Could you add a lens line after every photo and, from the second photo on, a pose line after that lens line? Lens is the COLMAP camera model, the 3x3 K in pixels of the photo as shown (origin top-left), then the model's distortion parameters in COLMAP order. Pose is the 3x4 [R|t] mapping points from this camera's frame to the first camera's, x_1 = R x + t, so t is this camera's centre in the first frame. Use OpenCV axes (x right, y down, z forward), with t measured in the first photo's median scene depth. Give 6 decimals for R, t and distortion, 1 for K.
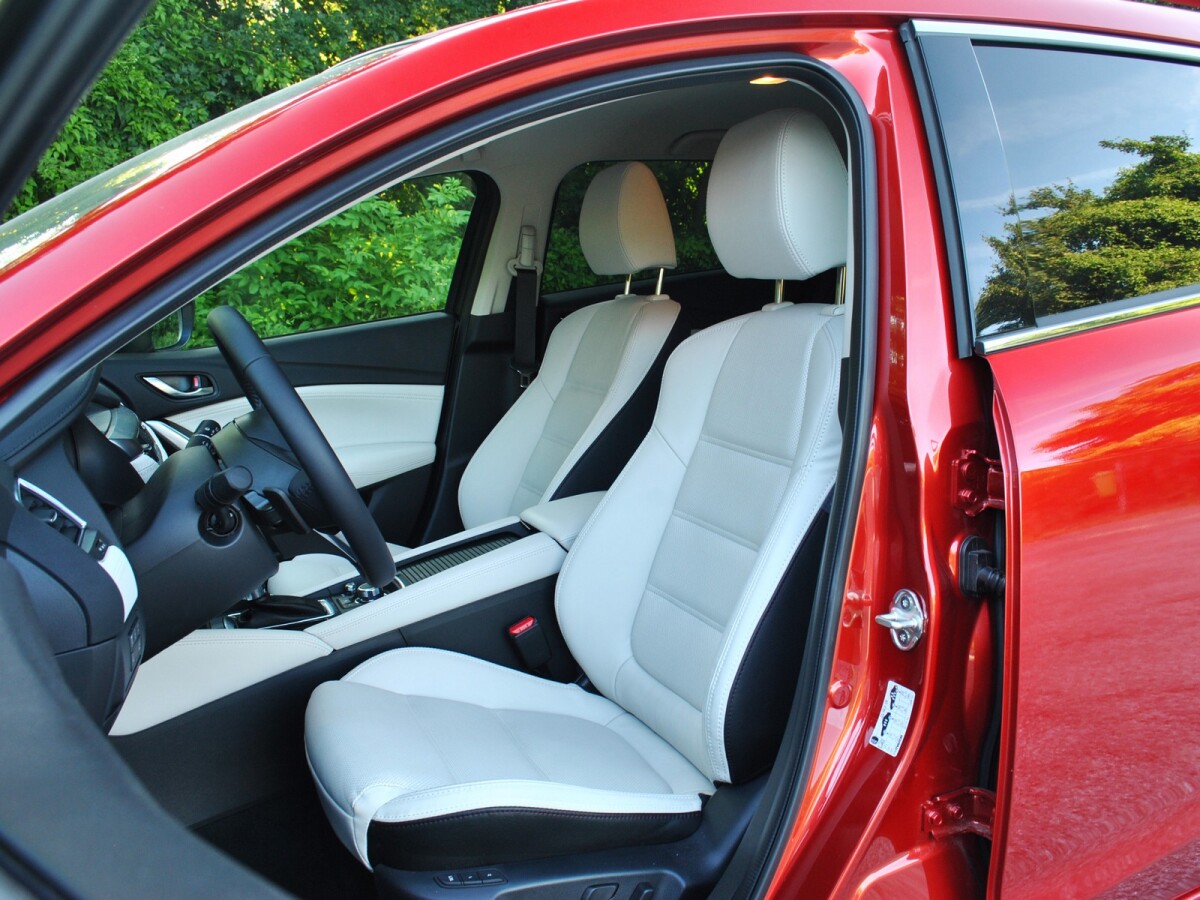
lens RADIAL K [[1015.4, 0, 599.1], [0, 1015.4, 444.3], [0, 0, 1]] dist [-0.079835, 0.009055]
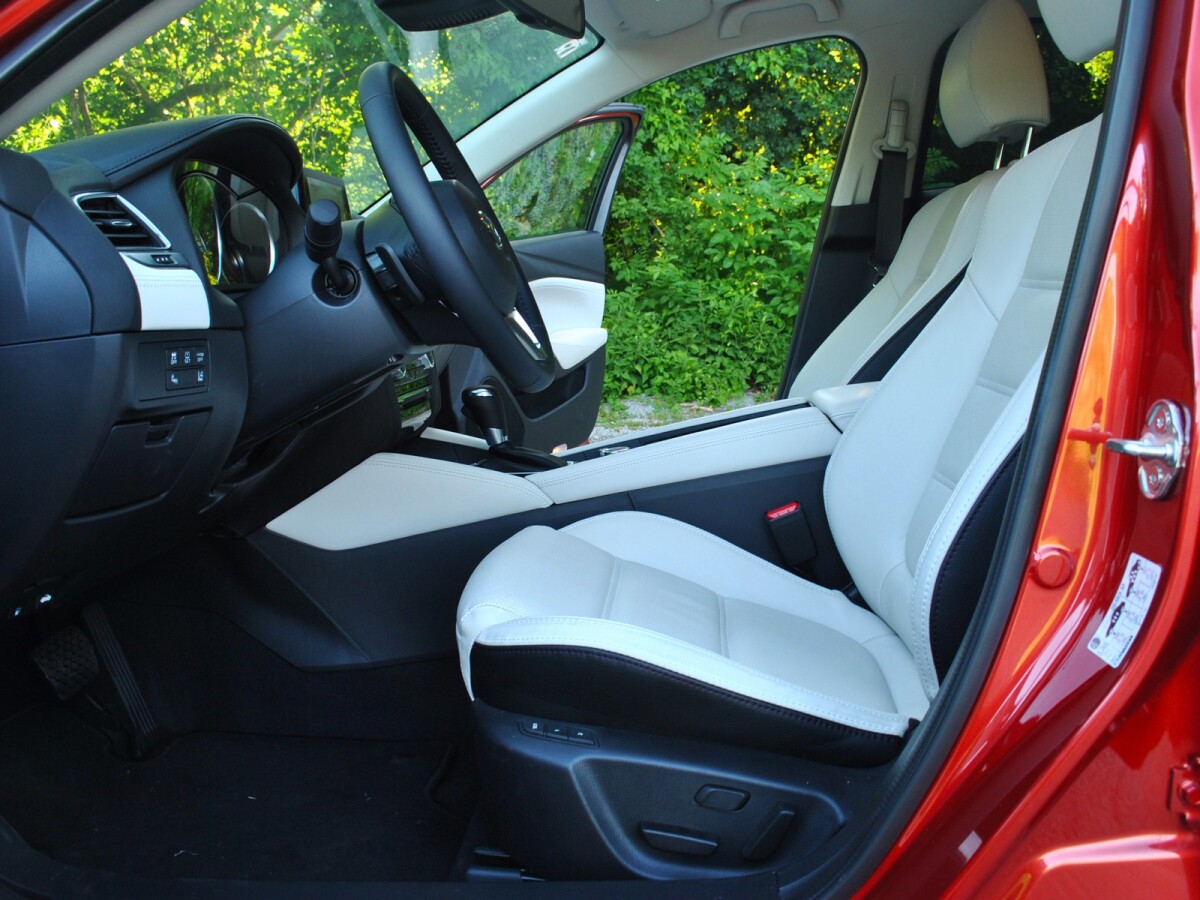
lens RADIAL K [[962.5, 0, 596.6], [0, 962.5, 474.6], [0, 0, 1]] dist [0.005323, -0.160109]
pose [[0.876542, 0.105017, -0.469730, 0.173526], [-0.088864, 0.994440, 0.056501, 0.118073], [0.473051, -0.007783, 0.881000, 0.207298]]
